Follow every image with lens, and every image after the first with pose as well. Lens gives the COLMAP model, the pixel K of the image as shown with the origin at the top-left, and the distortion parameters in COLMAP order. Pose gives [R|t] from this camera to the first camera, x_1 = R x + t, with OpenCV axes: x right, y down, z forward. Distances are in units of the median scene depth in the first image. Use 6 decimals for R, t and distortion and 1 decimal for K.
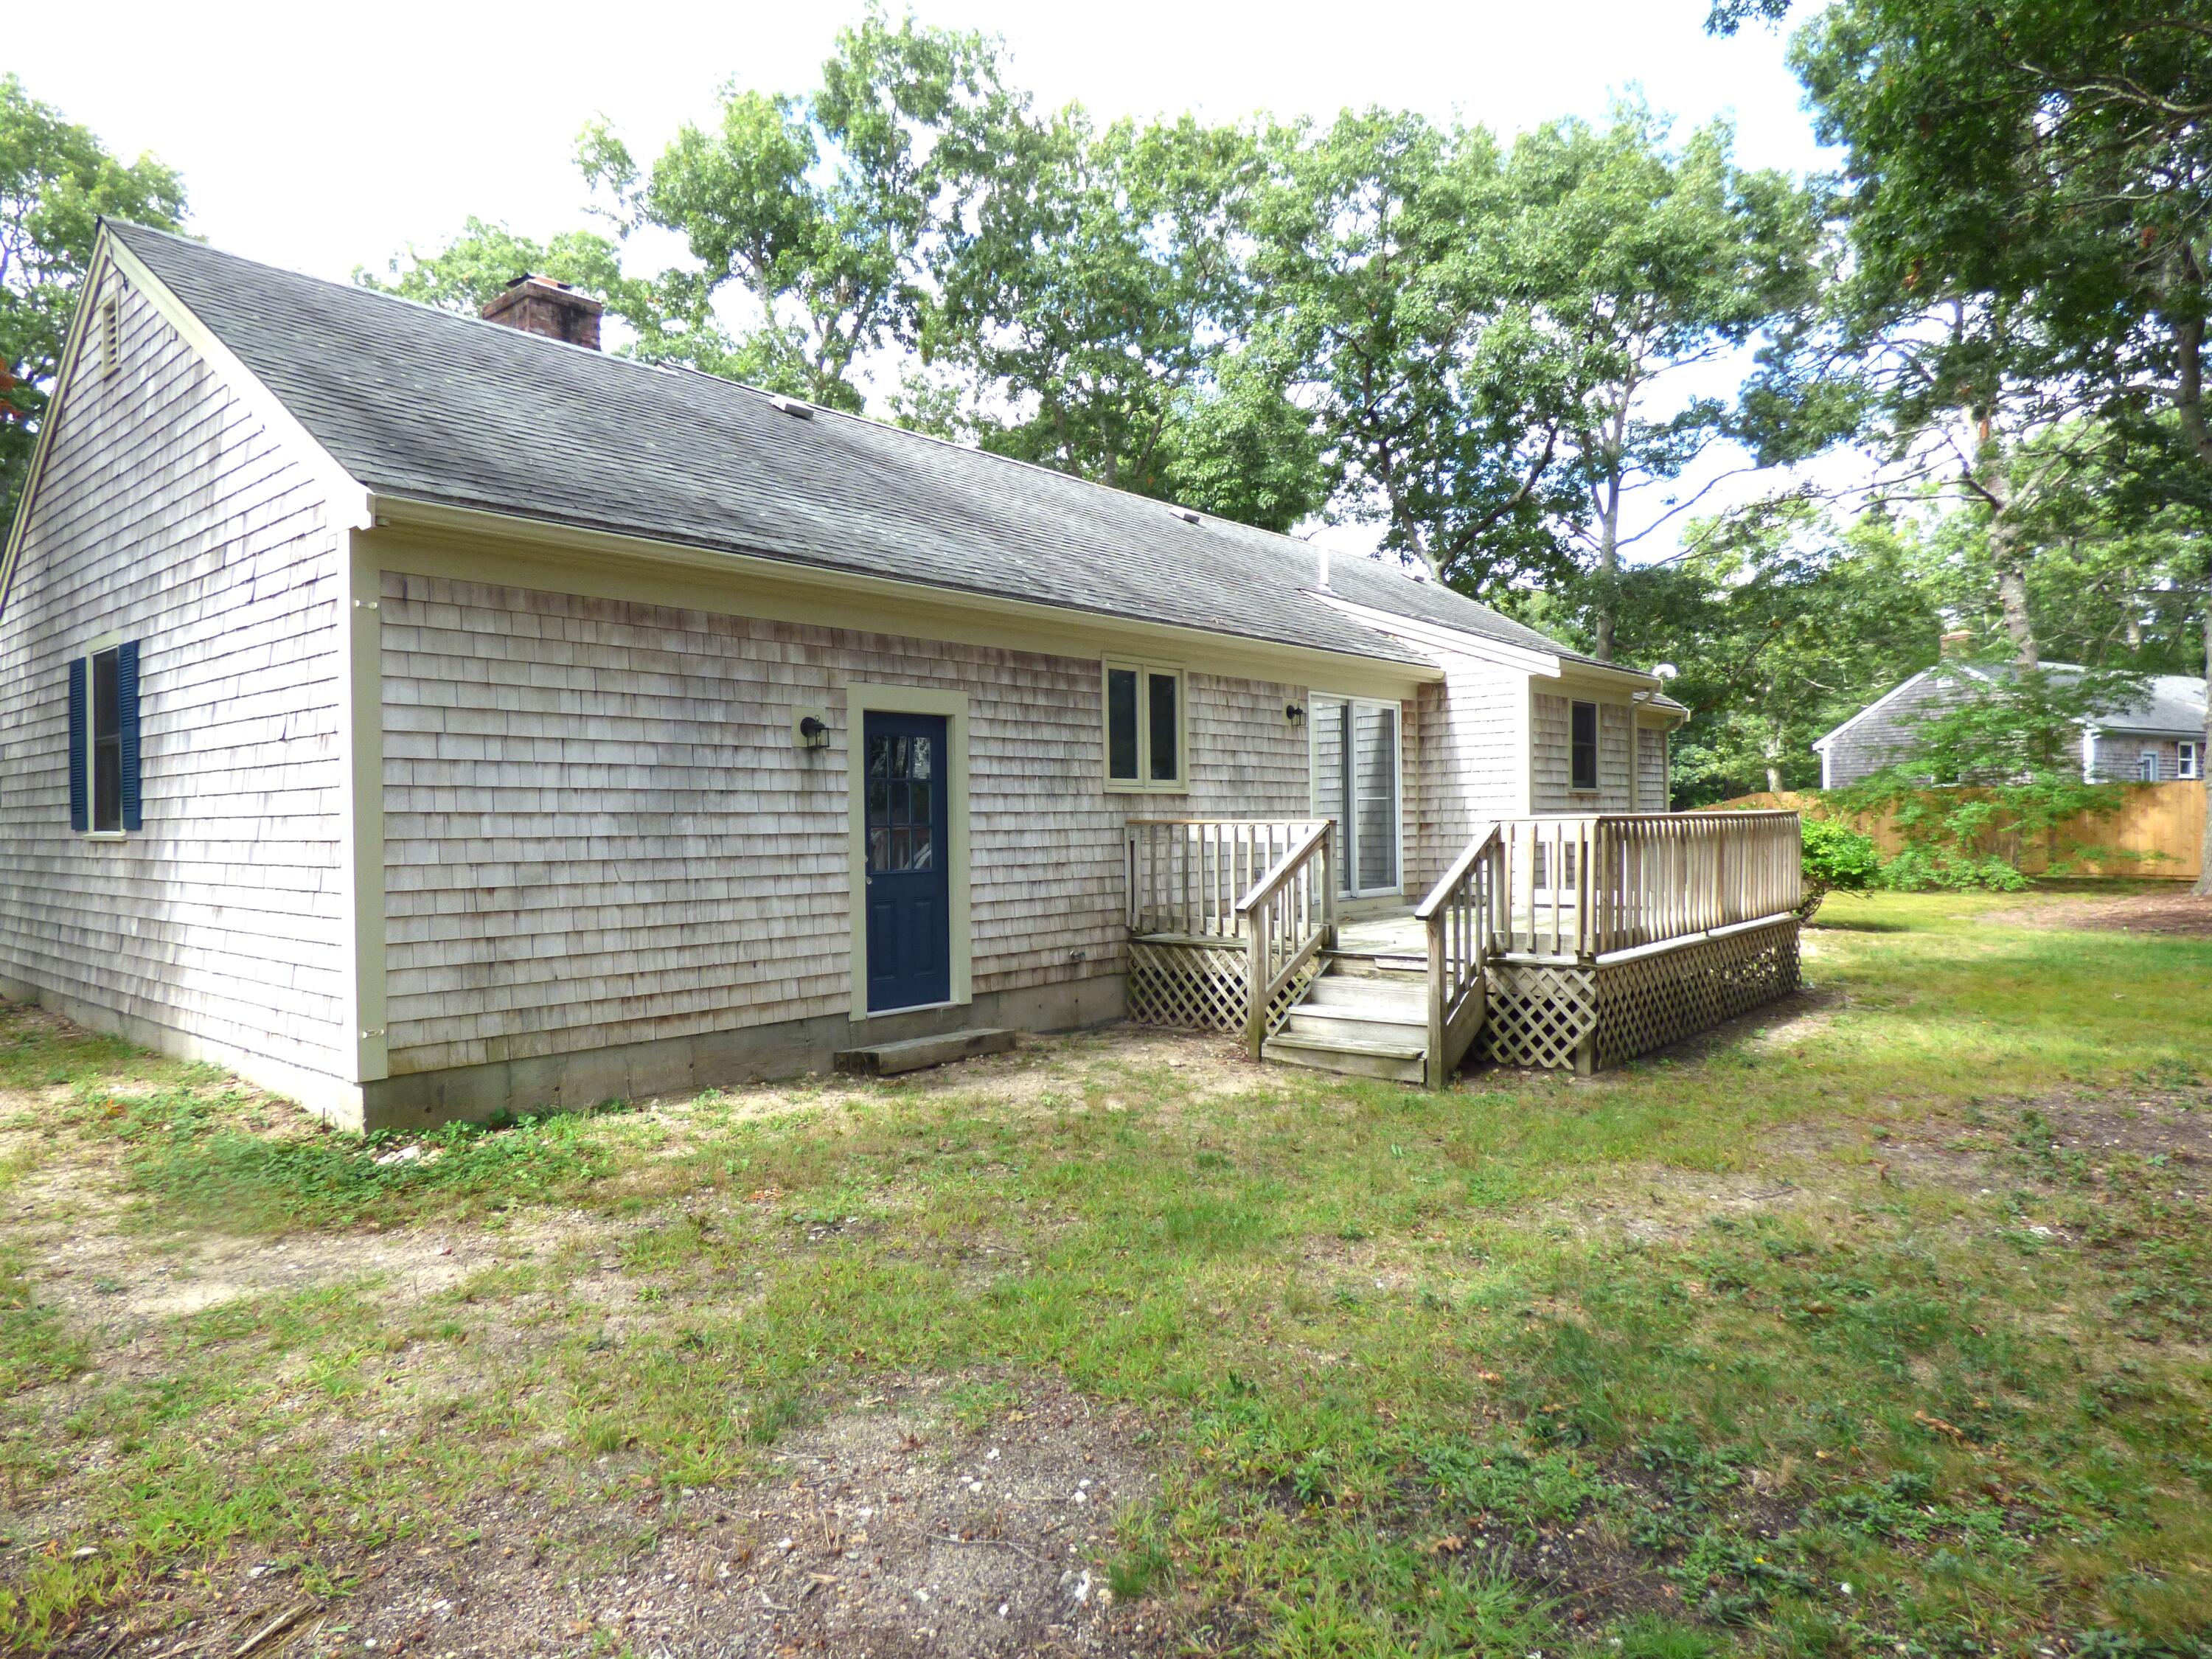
lens RADIAL K [[1346.8, 0, 1106.0], [0, 1346.8, 829.5], [0, 0, 1]] dist [-0.000335, -0.000048]
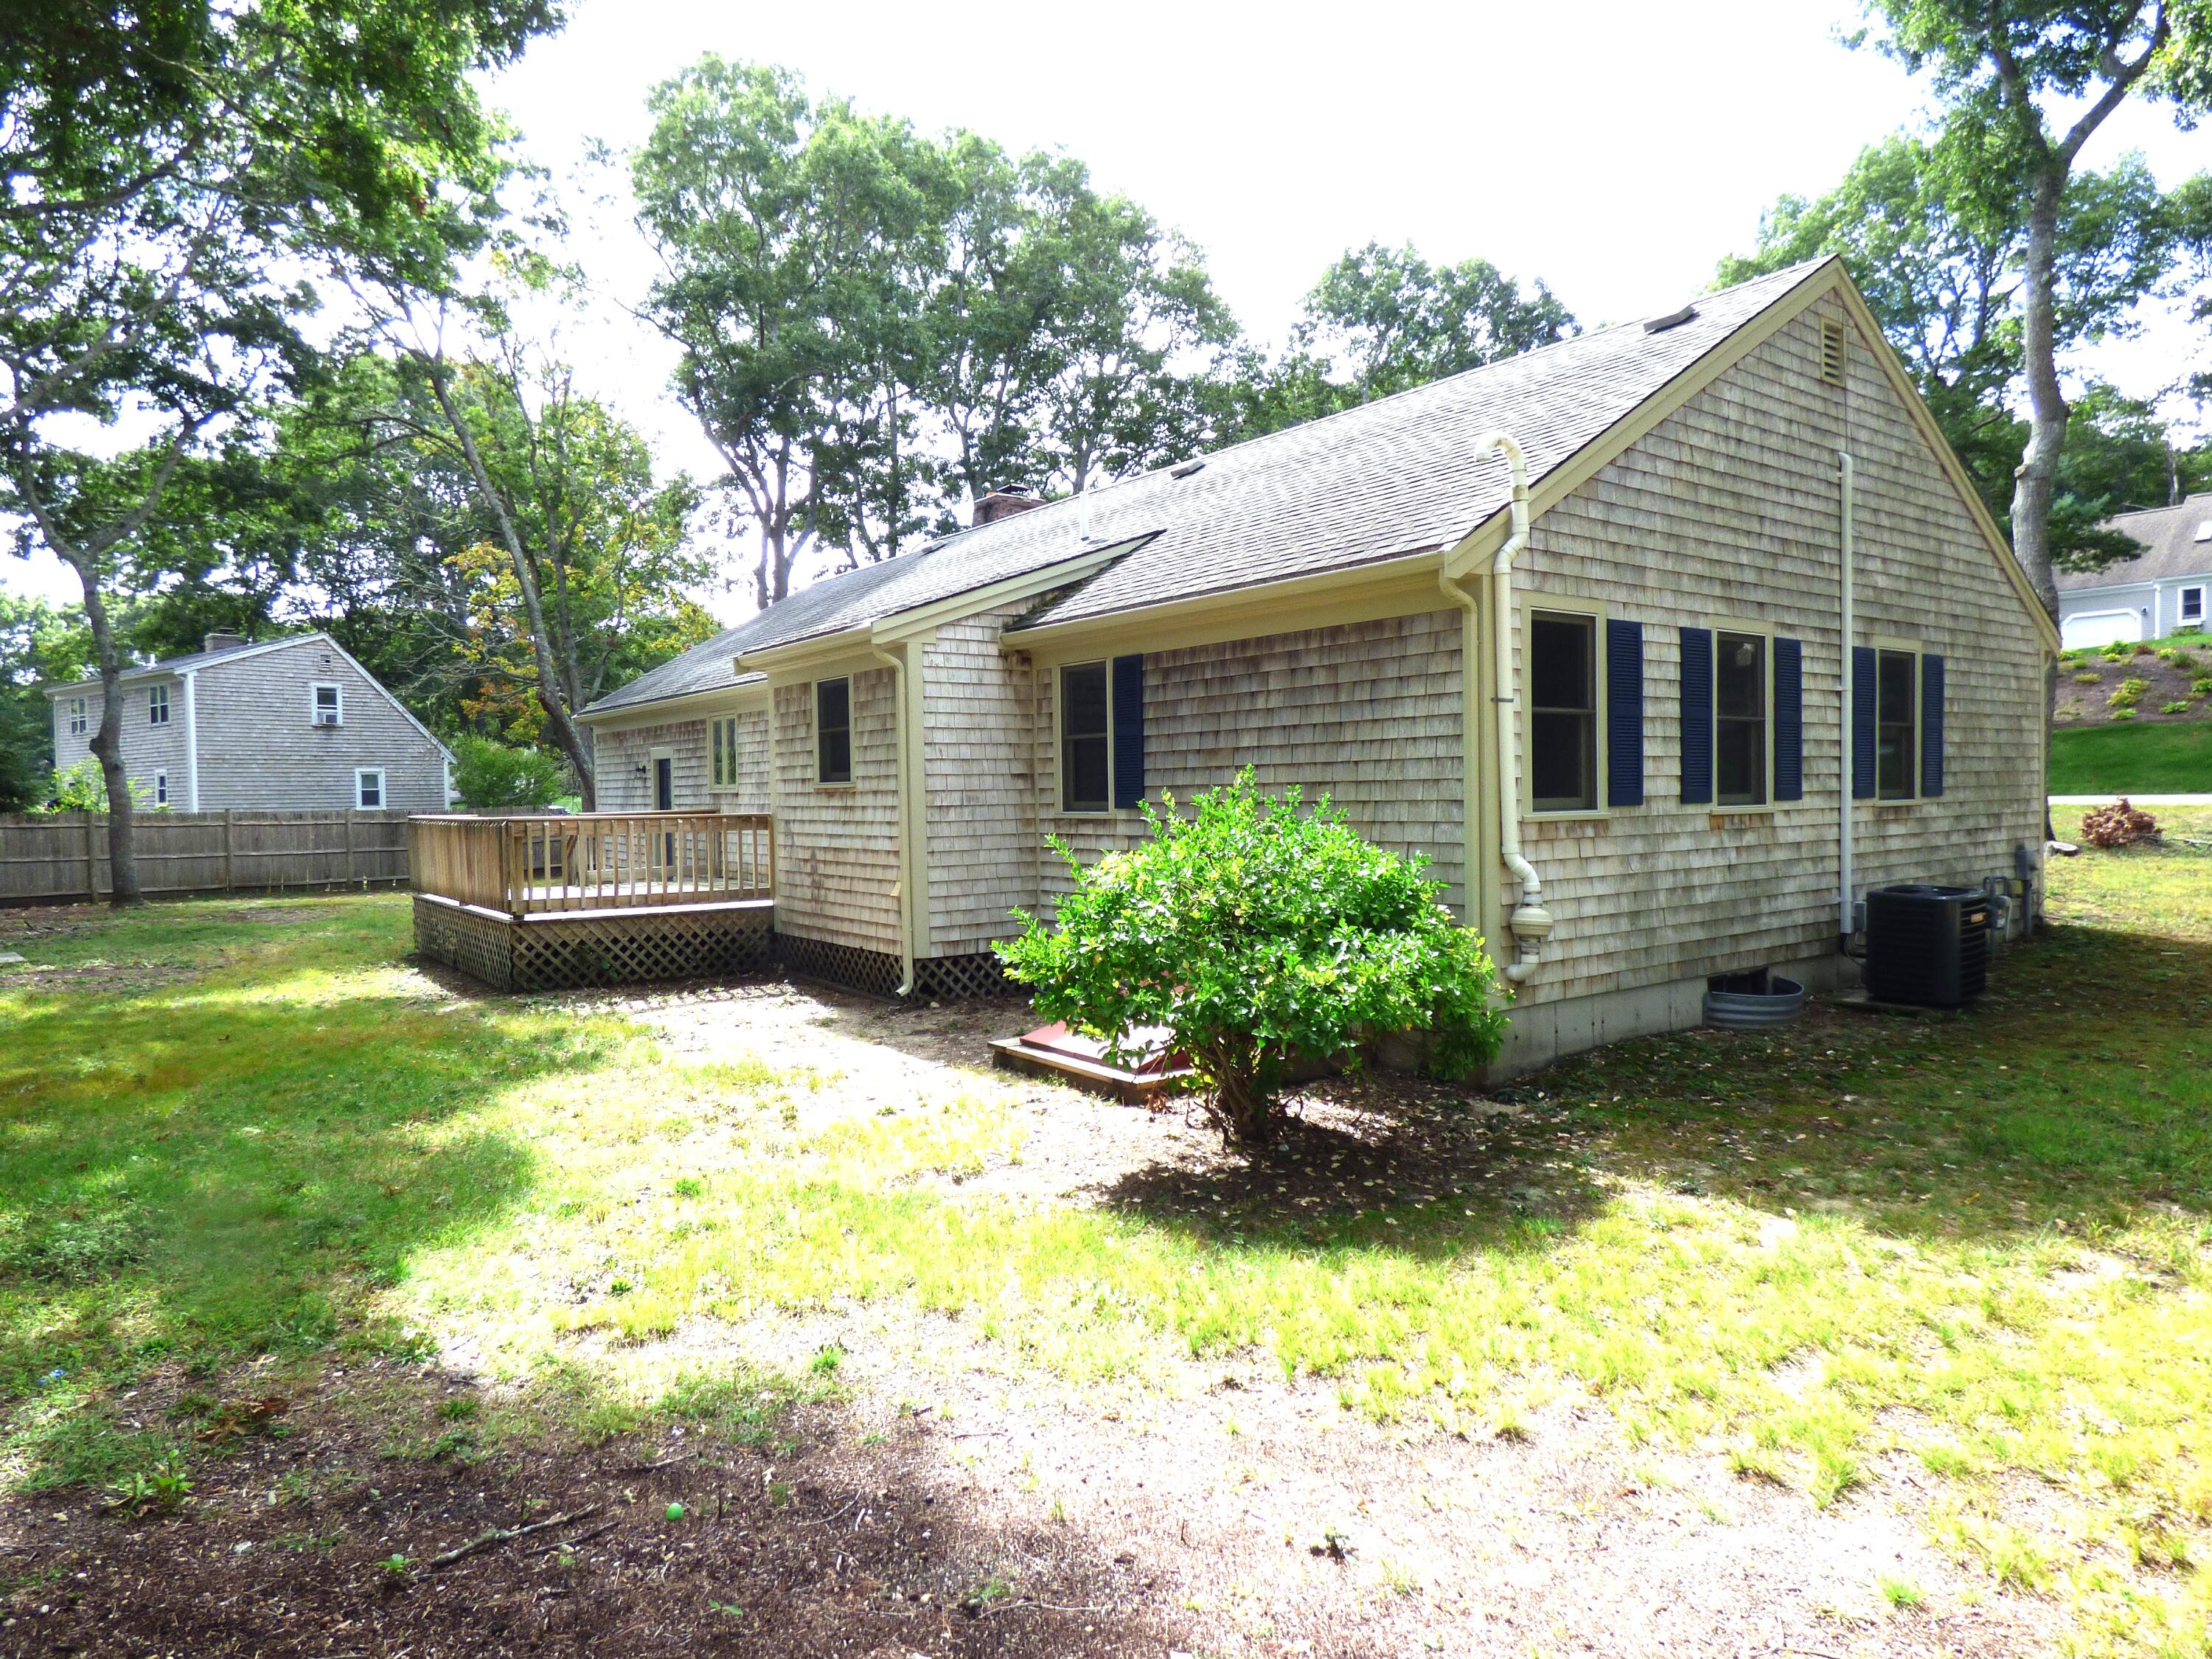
lens RADIAL K [[1346.8, 0, 1106.0], [0, 1346.8, 829.5], [0, 0, 1]] dist [-0.000335, -0.000048]
pose [[-0.217320, 0.033454, -0.975527, 1.156043], [-0.000131, 0.999411, 0.034302, -0.030858], [0.976100, 0.007582, -0.217187, 1.375367]]
